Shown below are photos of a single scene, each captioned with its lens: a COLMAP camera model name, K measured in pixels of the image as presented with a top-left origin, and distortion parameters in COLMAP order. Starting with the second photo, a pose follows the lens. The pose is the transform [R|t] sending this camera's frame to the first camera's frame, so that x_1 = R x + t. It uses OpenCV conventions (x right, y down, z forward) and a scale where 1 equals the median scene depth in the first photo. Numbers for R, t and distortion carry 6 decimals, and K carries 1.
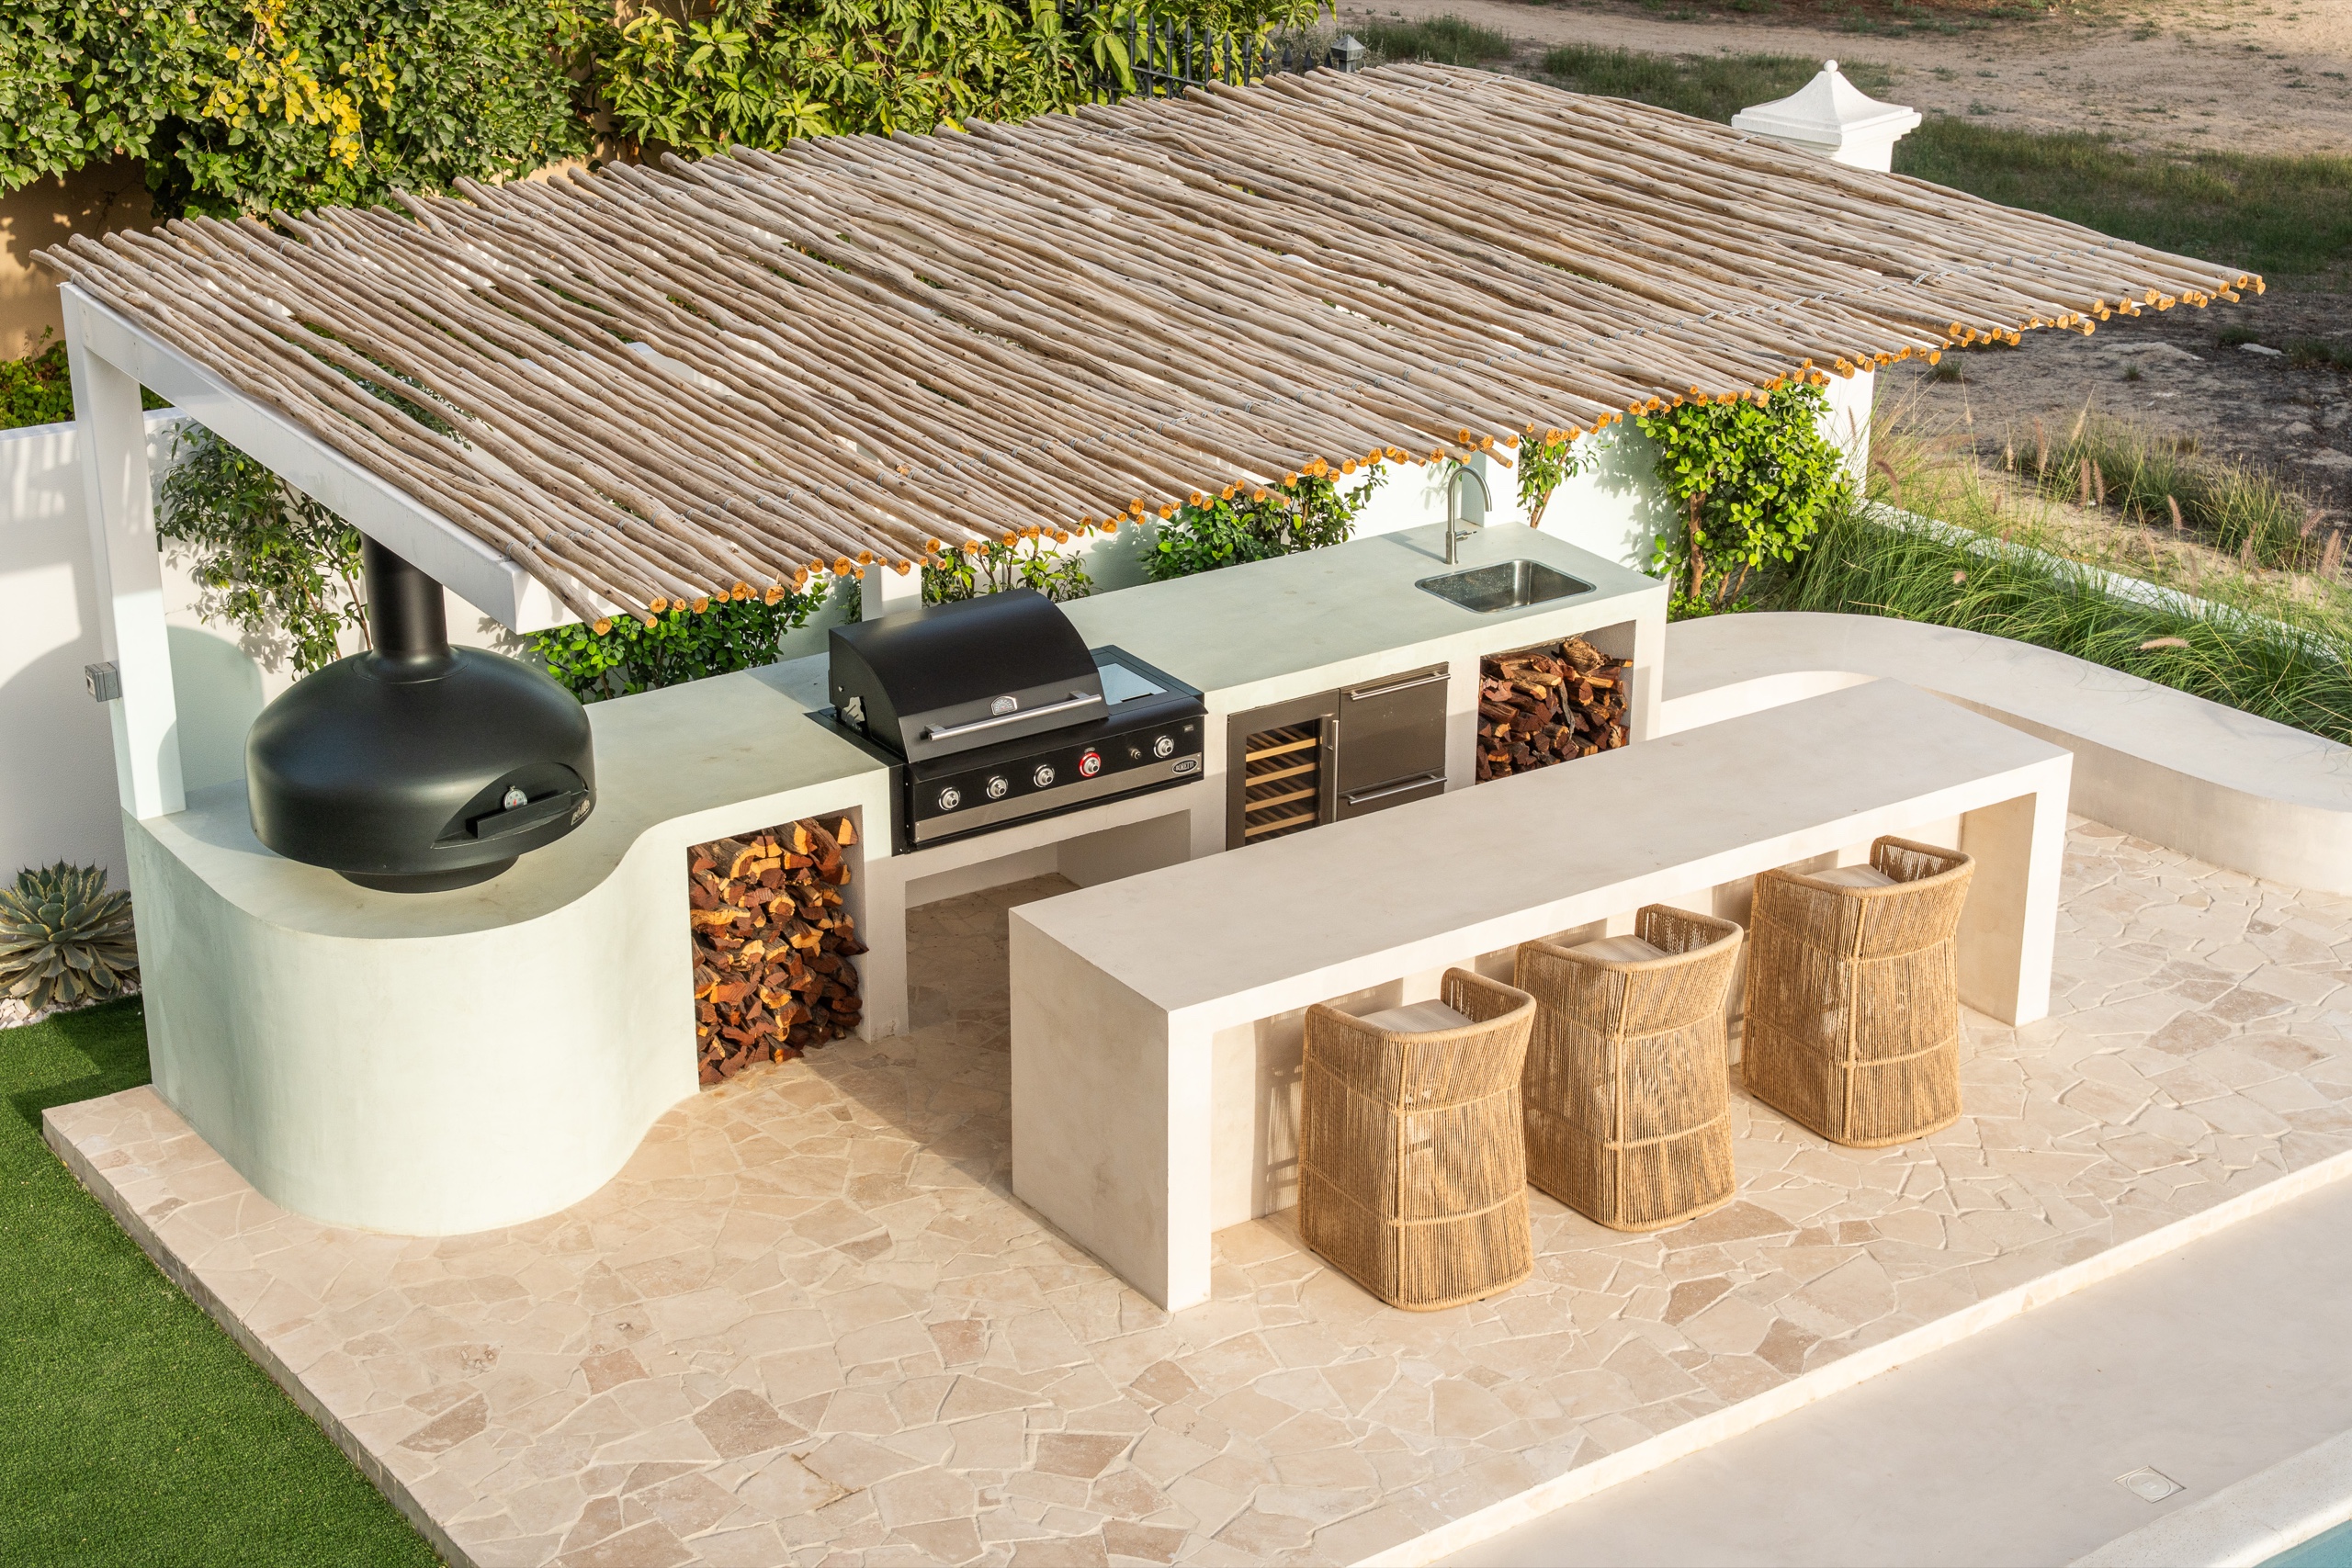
lens RADIAL K [[3774.1, 0, 1184.2], [0, 3774.1, 783.8], [0, 0, 1]] dist [0.010711, 0.000000]
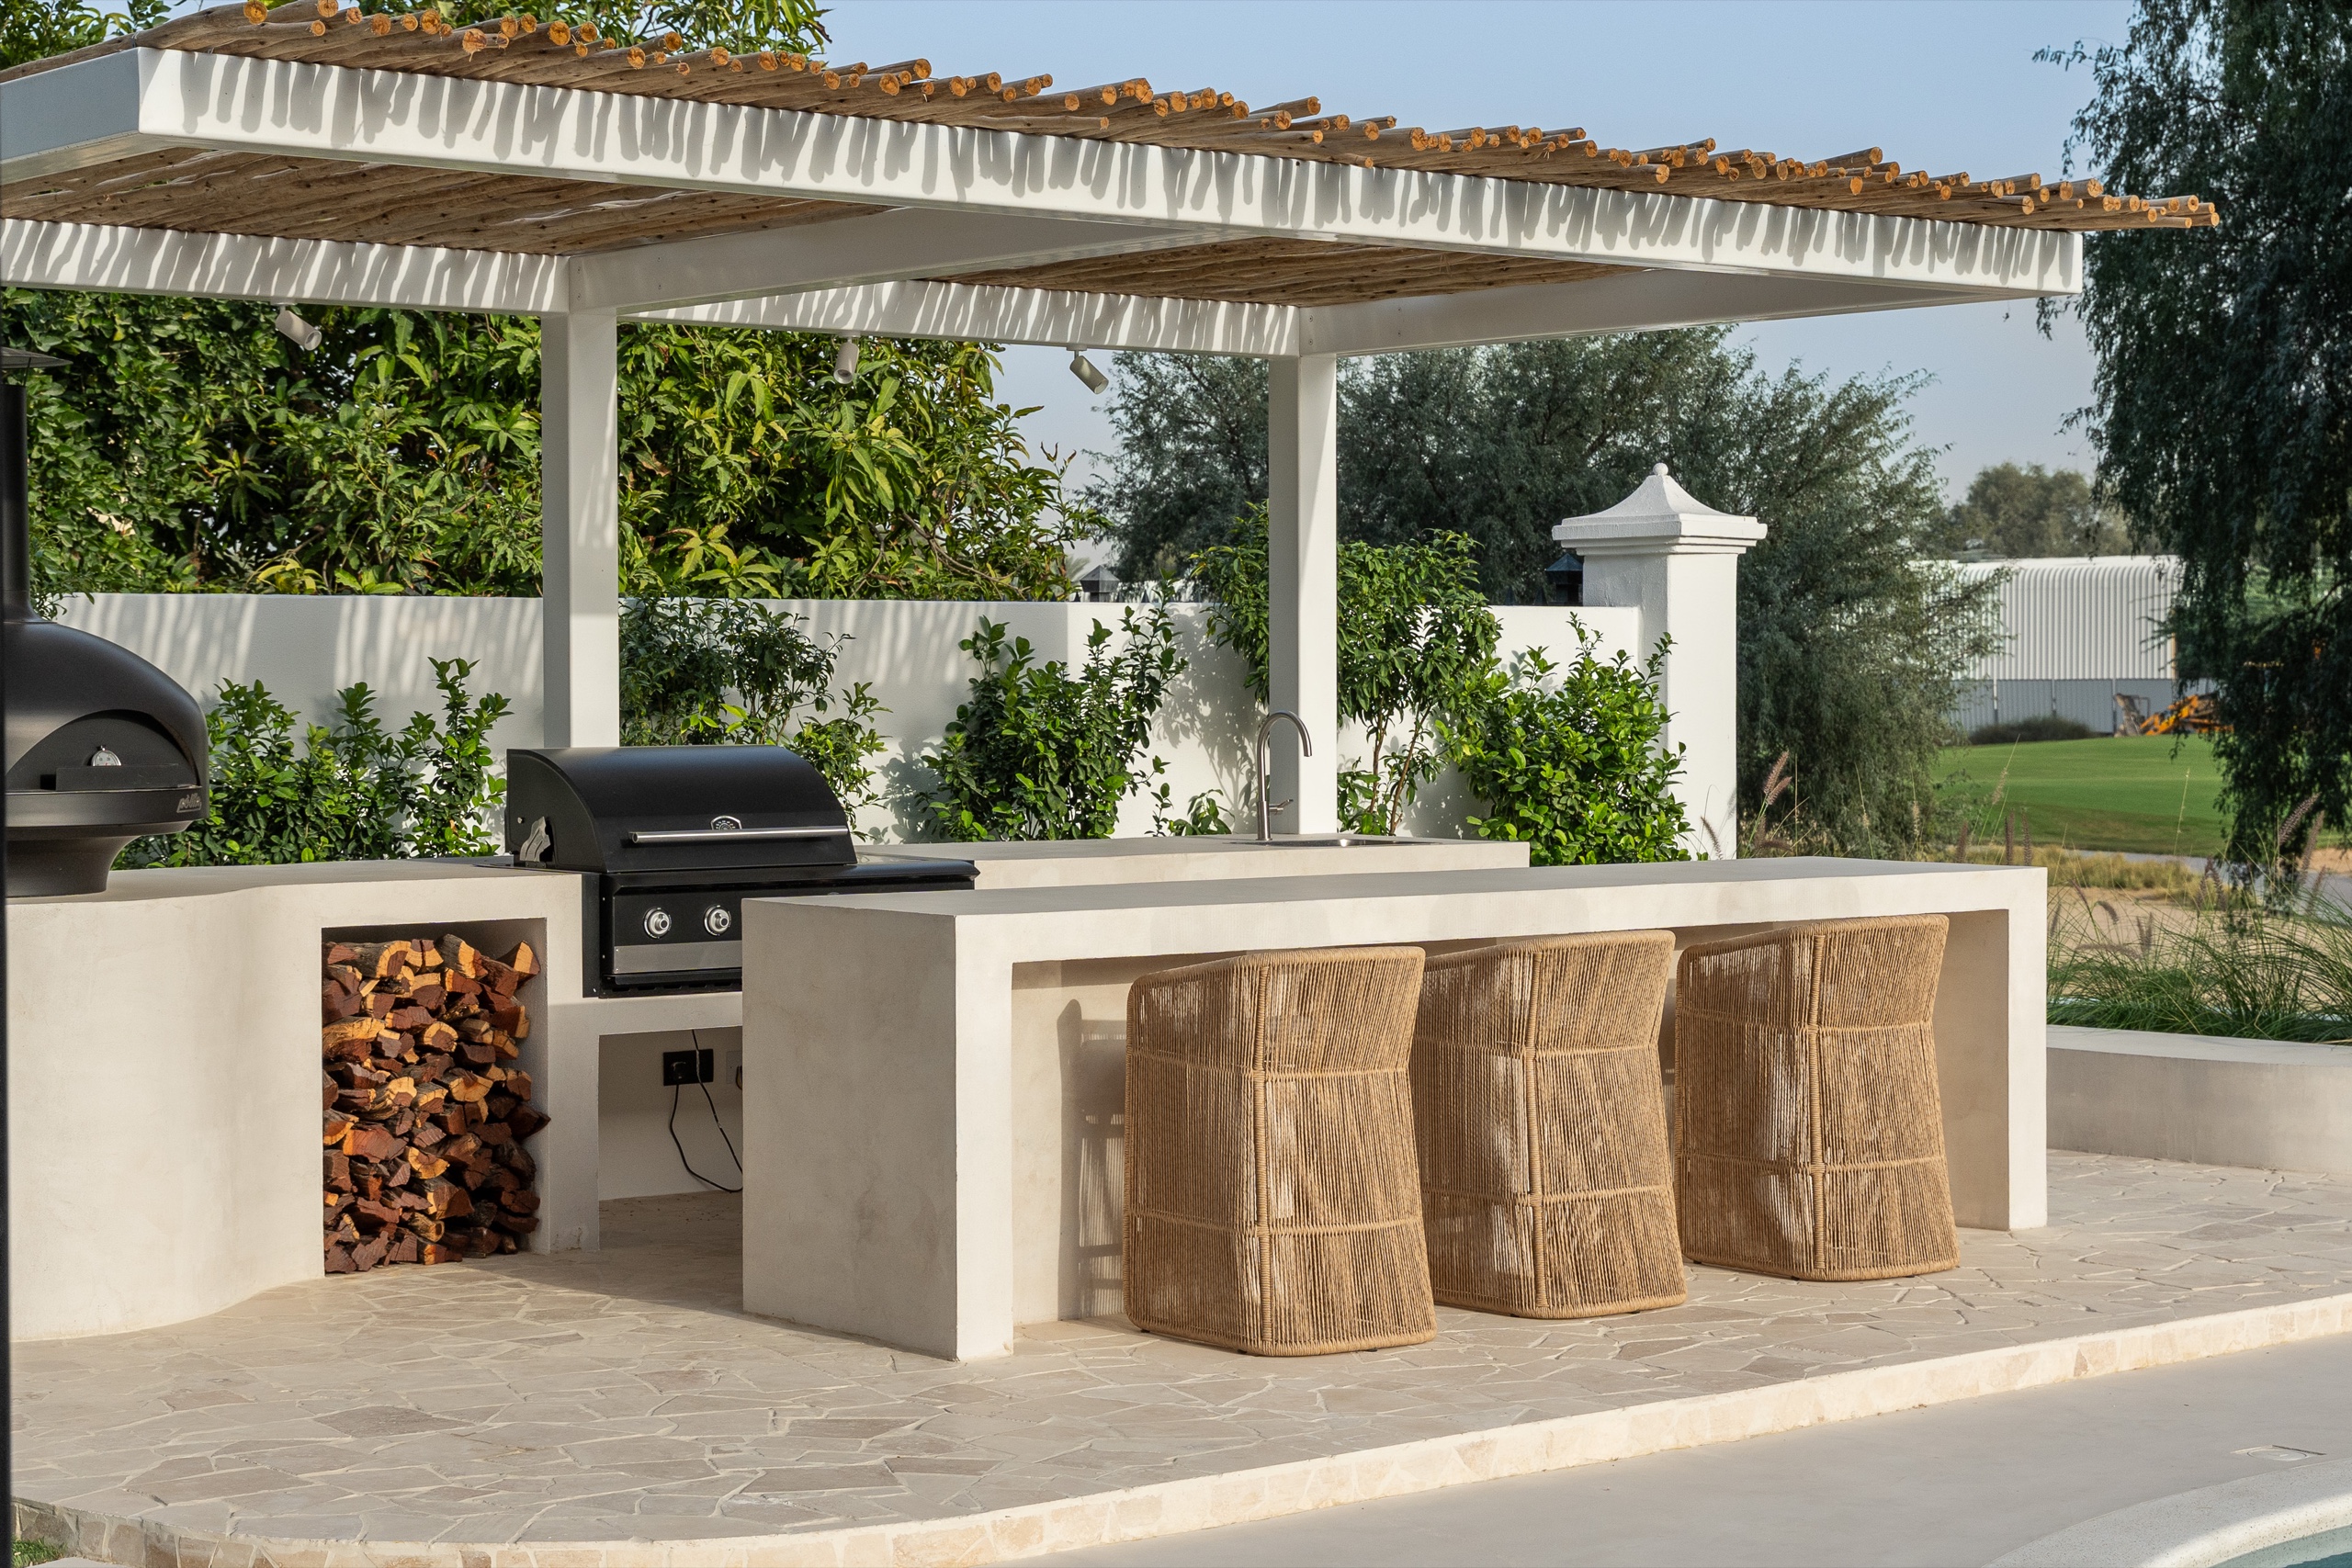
lens RADIAL K [[4282.2, 0, 1169.0], [0, 4282.2, 781.7], [0, 0, 1]] dist [-0.004421, 0.000000]
pose [[0.997111, -0.006459, 0.075685, -0.023241], [0.033606, 0.931072, -0.363286, 0.307322], [-0.068122, 0.364779, 0.928599, 0.151282]]
